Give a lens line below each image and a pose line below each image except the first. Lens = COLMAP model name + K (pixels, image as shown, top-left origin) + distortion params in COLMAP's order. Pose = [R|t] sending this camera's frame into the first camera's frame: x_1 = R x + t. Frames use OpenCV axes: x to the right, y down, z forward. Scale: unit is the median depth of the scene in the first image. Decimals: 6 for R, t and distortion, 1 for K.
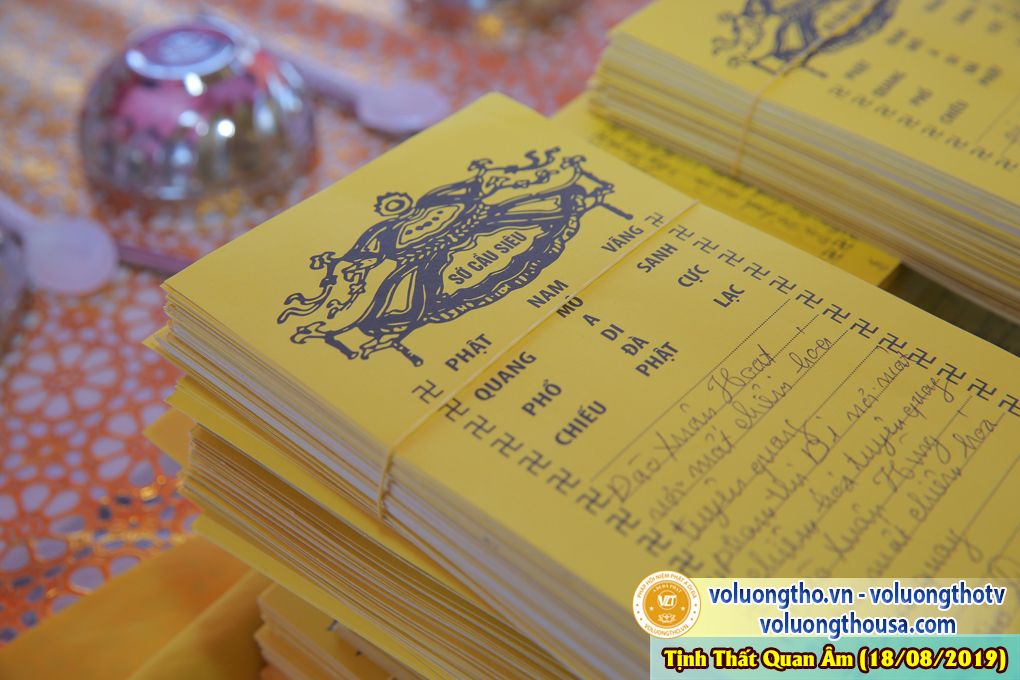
lens RADIAL K [[1203.0, 0, 507.2], [0, 1203.0, 338.1], [0, 0, 1]] dist [0.009986, 0.000000]
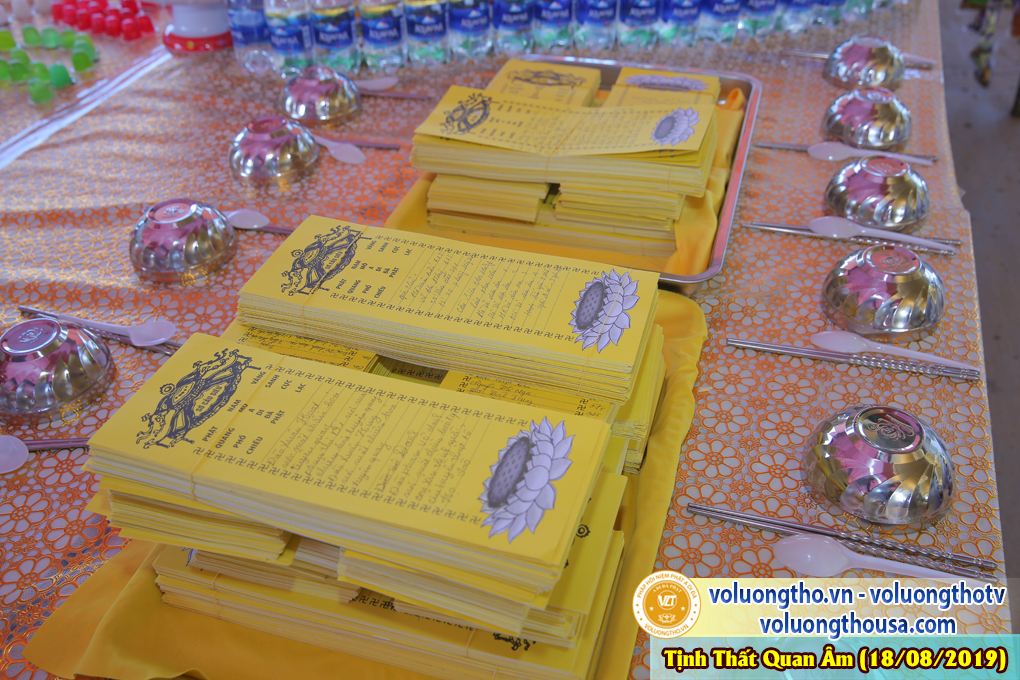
lens RADIAL K [[923.0, 0, 469.5], [0, 923.0, 347.9], [0, 0, 1]] dist [0.035931, 0.000000]
pose [[0.936571, -0.264838, 0.229557, 0.080219], [0.281003, 0.958863, -0.040233, 0.067046], [-0.209459, 0.102187, 0.972463, -1.082717]]
